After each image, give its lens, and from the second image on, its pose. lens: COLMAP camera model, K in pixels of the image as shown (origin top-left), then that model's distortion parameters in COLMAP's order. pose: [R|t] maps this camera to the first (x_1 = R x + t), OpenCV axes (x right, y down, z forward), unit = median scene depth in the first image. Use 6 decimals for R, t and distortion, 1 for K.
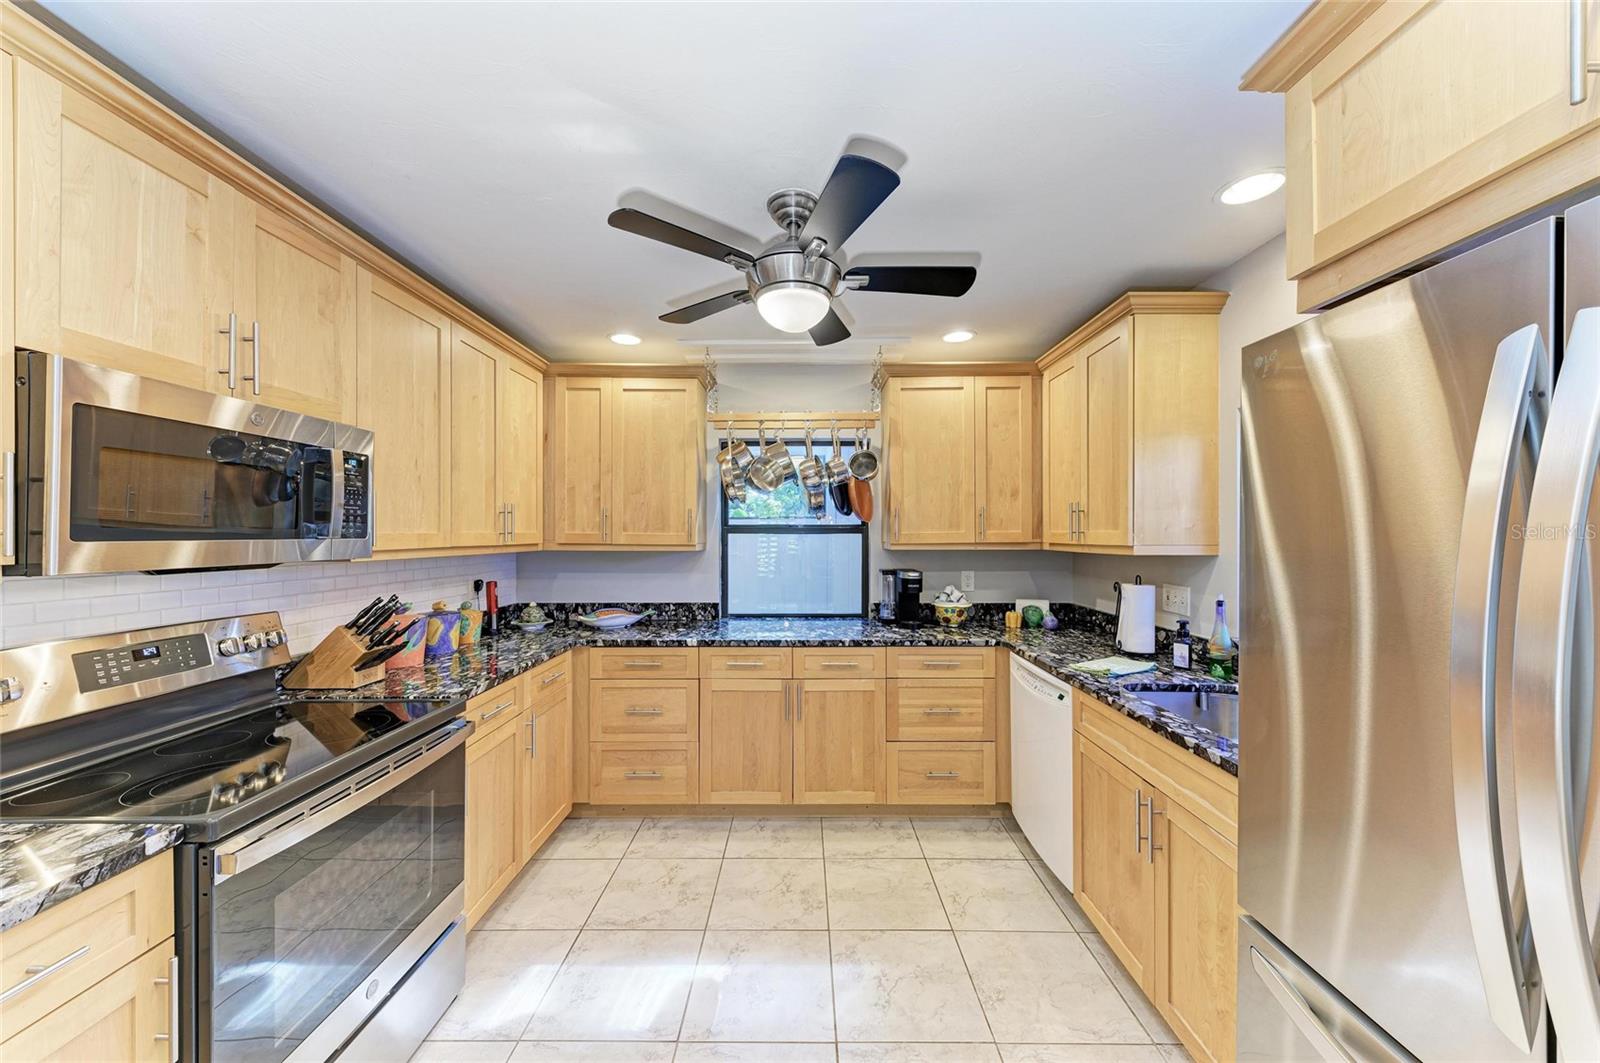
lens RADIAL K [[555.1, 0, 805.2], [0, 555.1, 535.2], [0, 0, 1]] dist [0.000896, -0.000177]
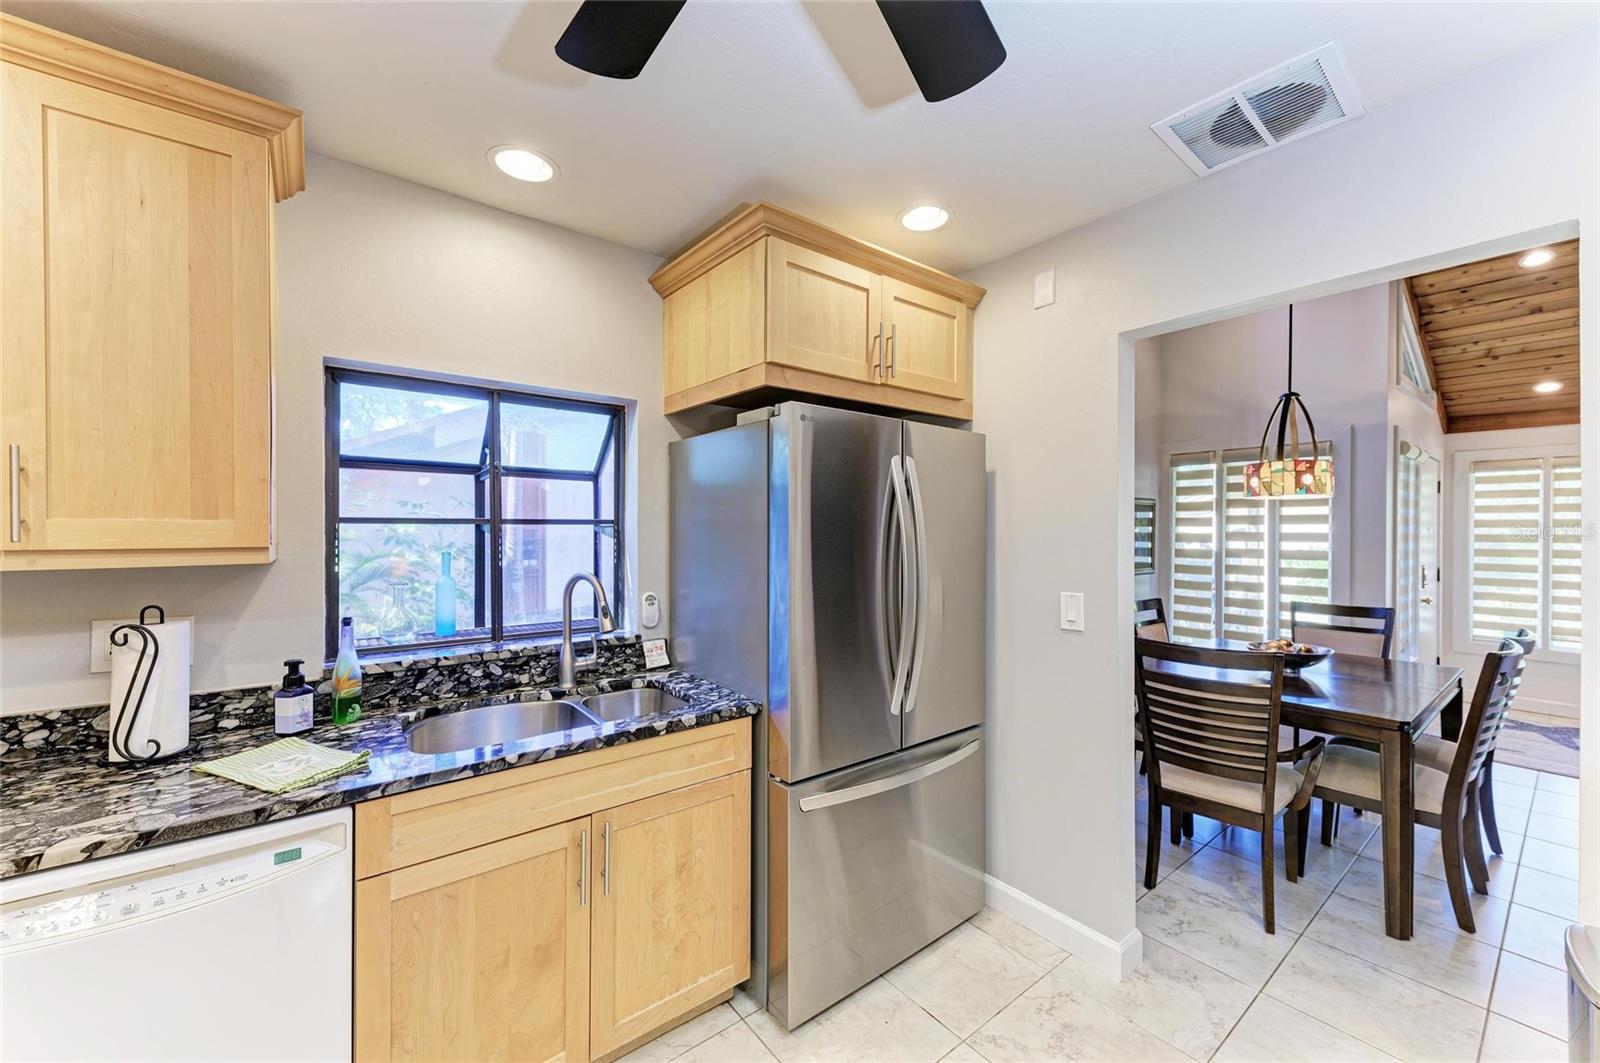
lens RADIAL K [[613.8, 0, 813.8], [0, 613.8, 528.8], [0, 0, 1]] dist [-0.000679, -0.000200]
pose [[-0.618218, -0.000529, 0.786007, -0.280246], [-0.005554, 0.999978, -0.003695, -0.002332], [-0.785987, -0.006650, -0.618207, 1.015157]]
